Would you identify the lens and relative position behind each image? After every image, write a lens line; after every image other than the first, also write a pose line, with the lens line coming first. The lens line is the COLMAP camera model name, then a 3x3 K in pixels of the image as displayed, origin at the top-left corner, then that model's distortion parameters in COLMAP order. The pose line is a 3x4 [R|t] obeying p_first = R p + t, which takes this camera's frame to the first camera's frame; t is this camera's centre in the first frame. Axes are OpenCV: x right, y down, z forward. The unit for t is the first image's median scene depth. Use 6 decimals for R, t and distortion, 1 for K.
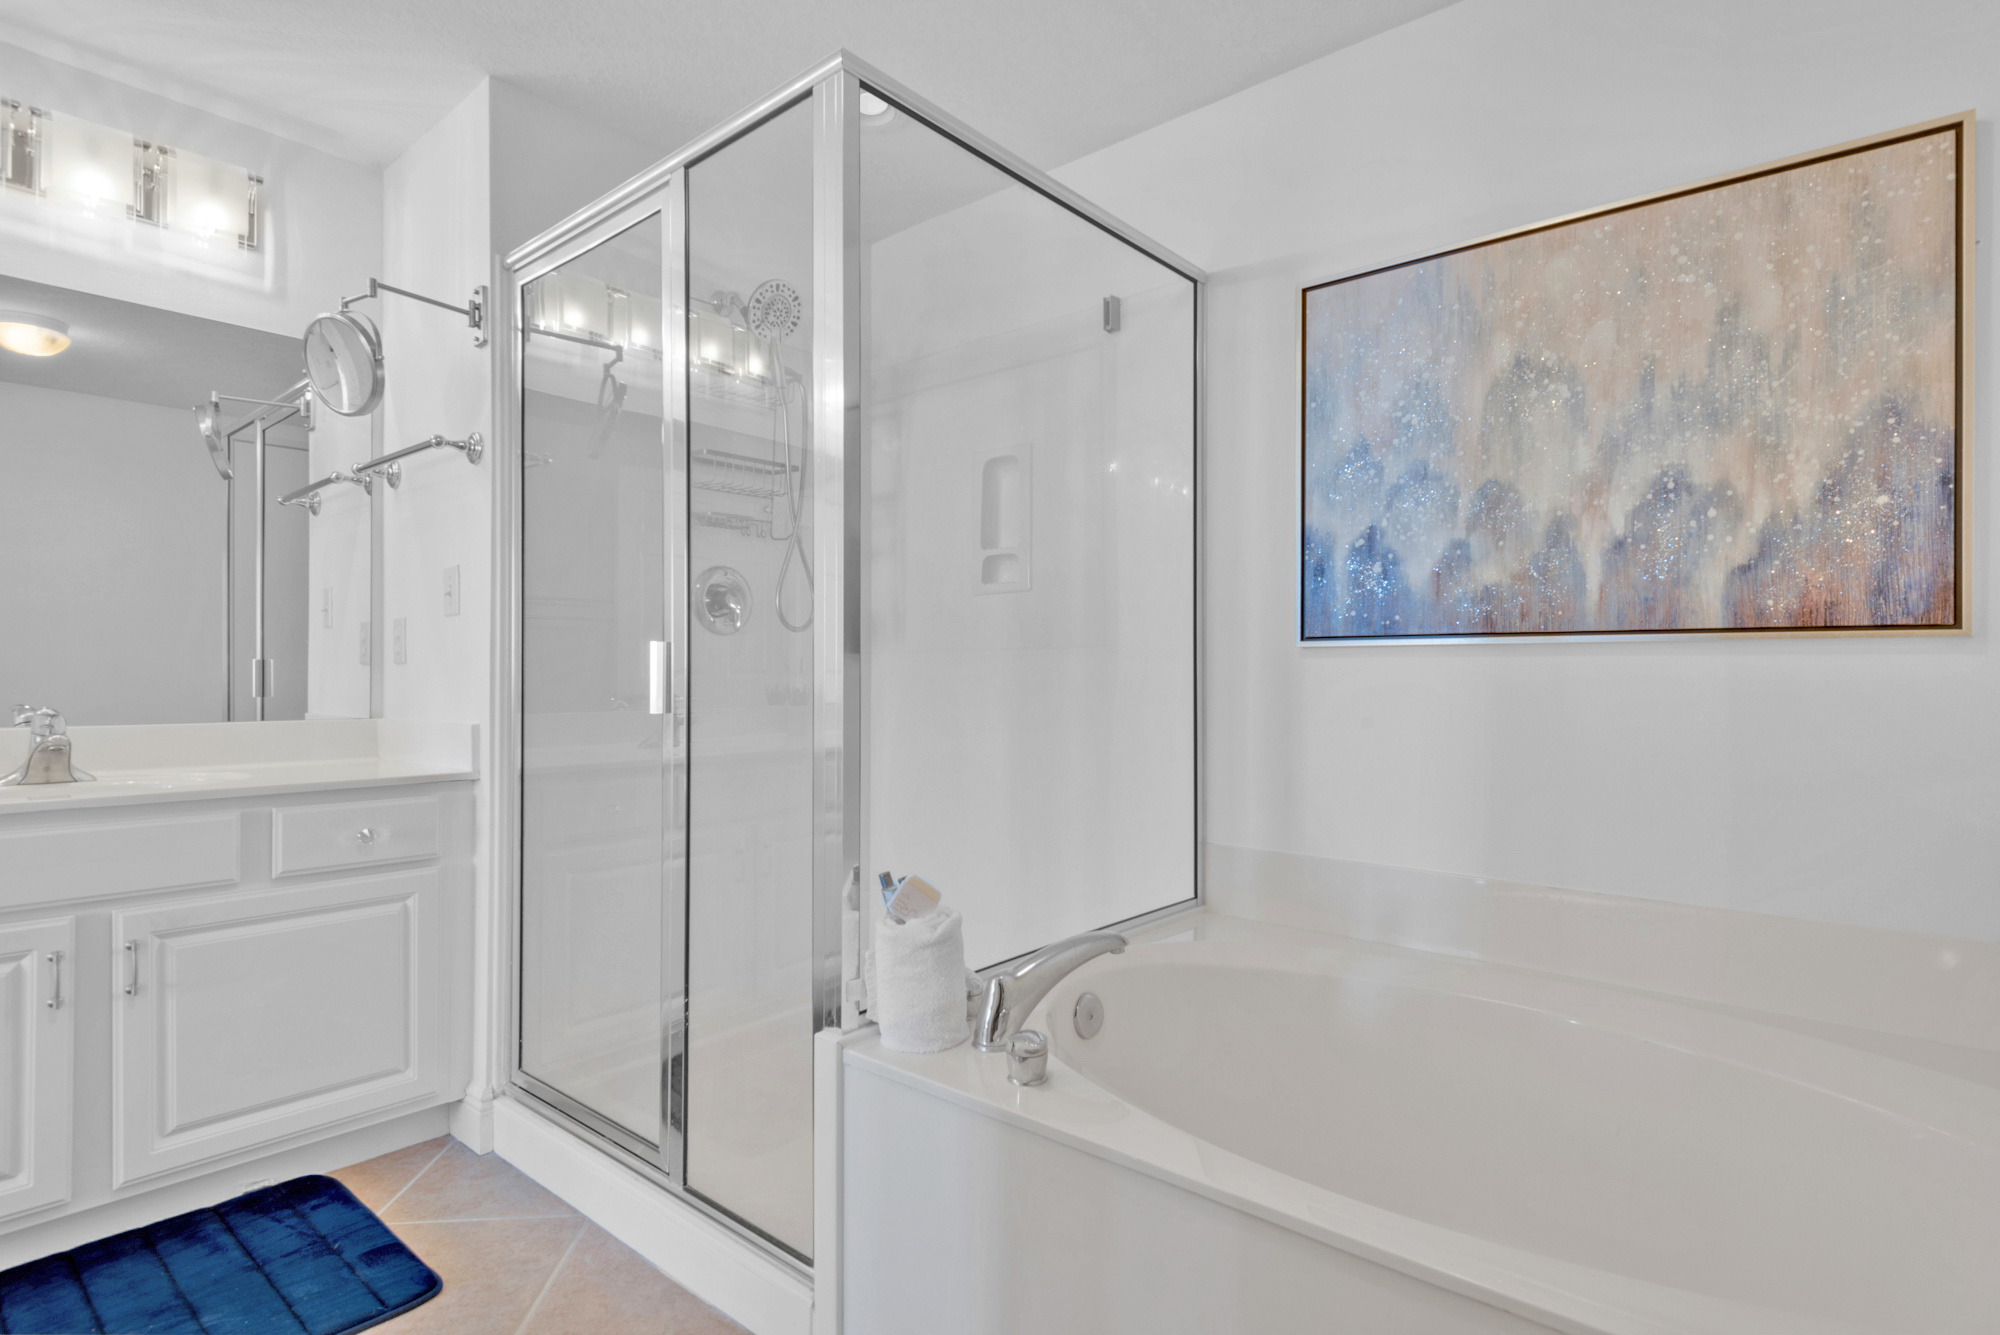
lens RADIAL K [[1001.4, 0, 1003.1], [0, 1001.4, 671.3], [0, 0, 1]] dist [-0.005690, -0.005648]
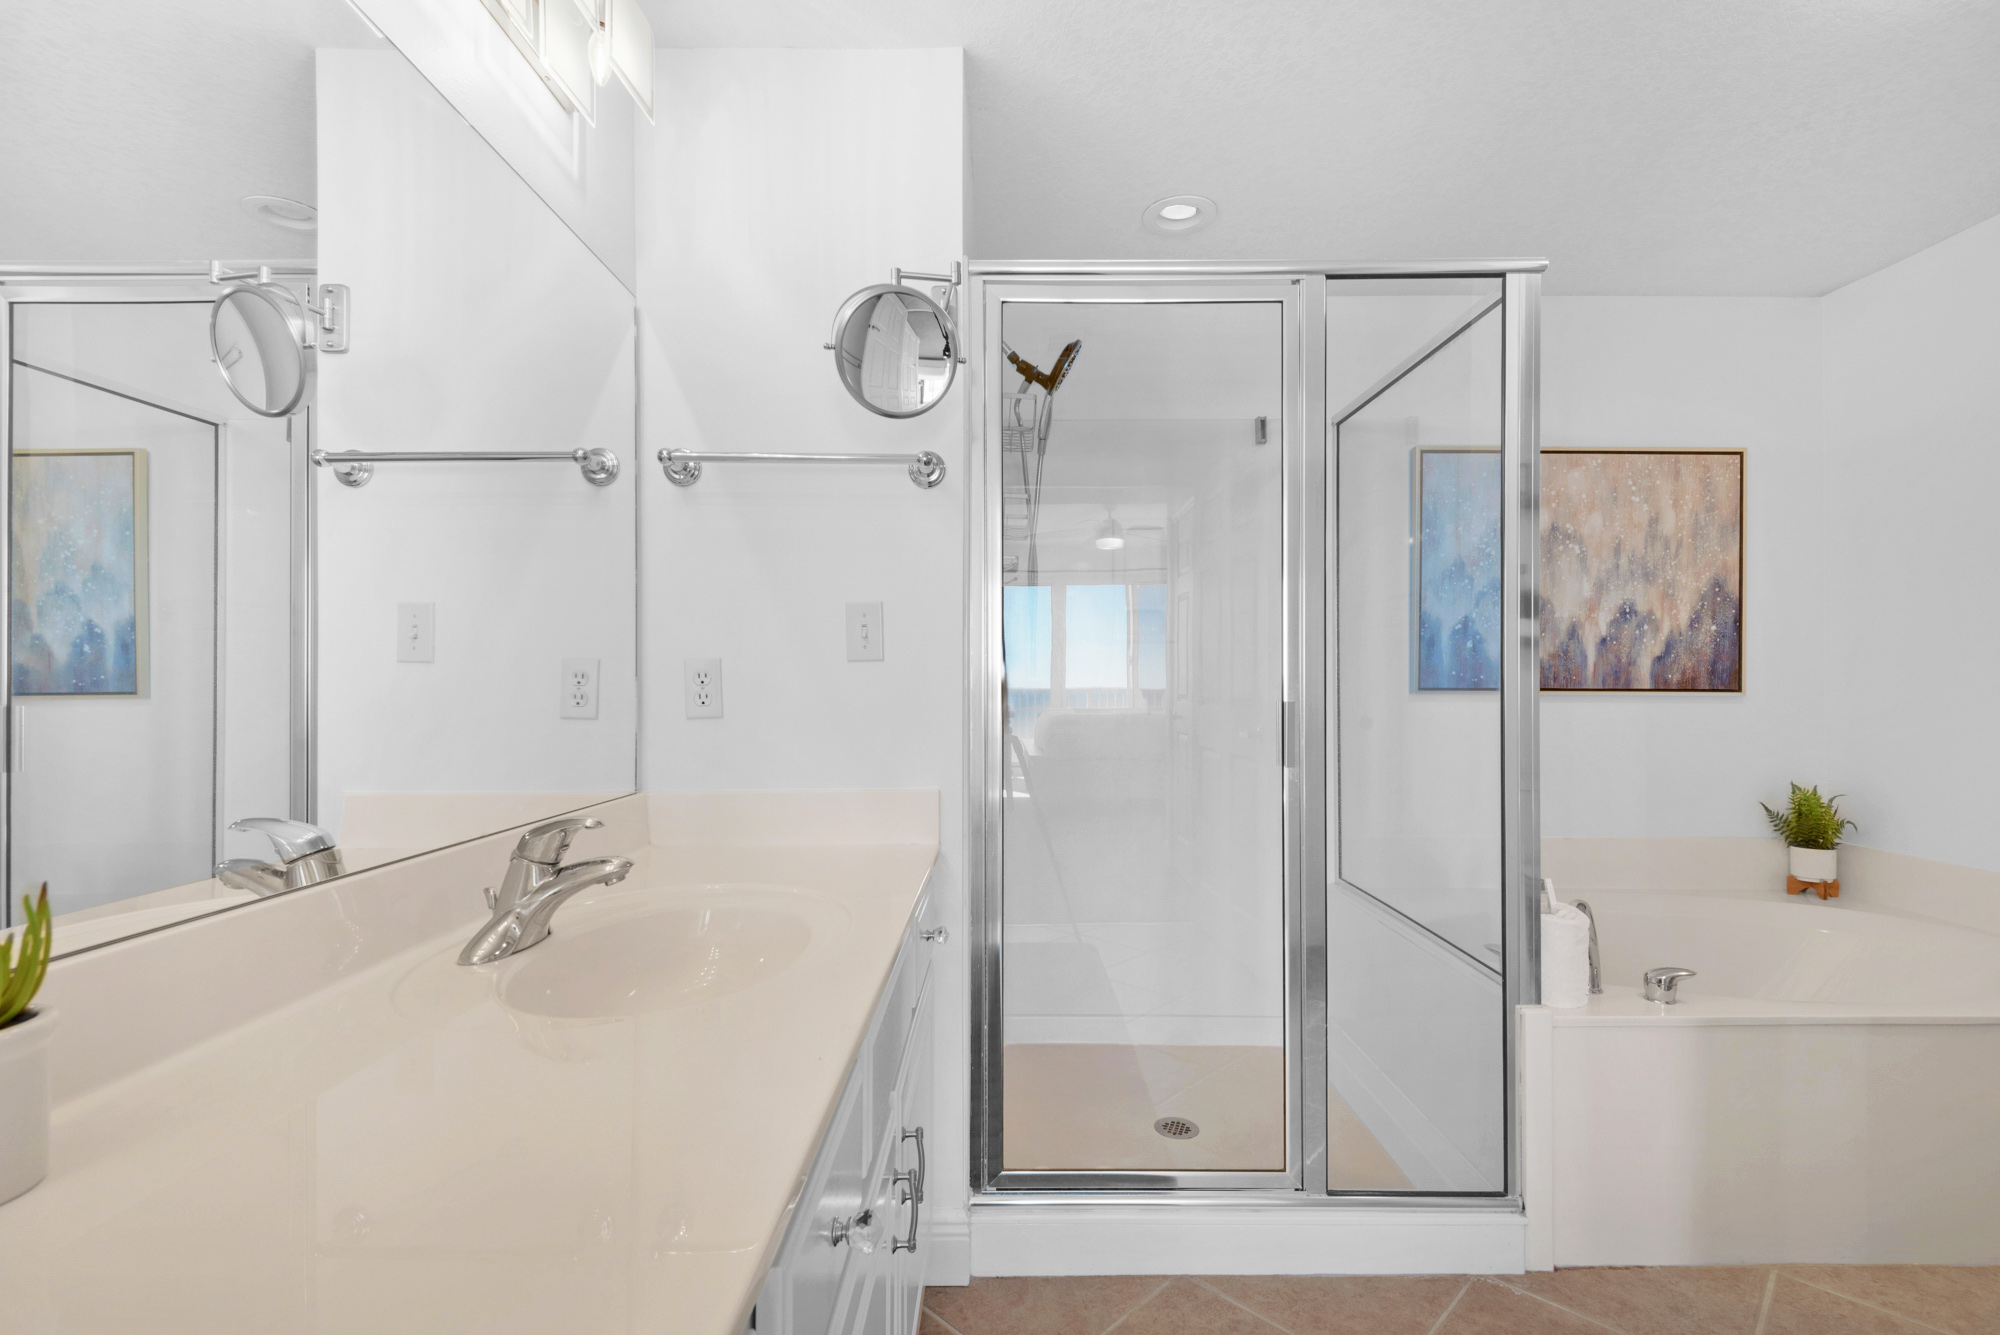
lens RADIAL K [[907.5, 0, 1005.3], [0, 907.5, 674.2], [0, 0, 1]] dist [-0.014144, -0.000333]
pose [[0.764852, 0.001242, 0.644205, -1.272680], [-0.004312, 0.999986, 0.003192, -0.069534], [-0.644191, -0.005219, 0.764847, 0.471394]]
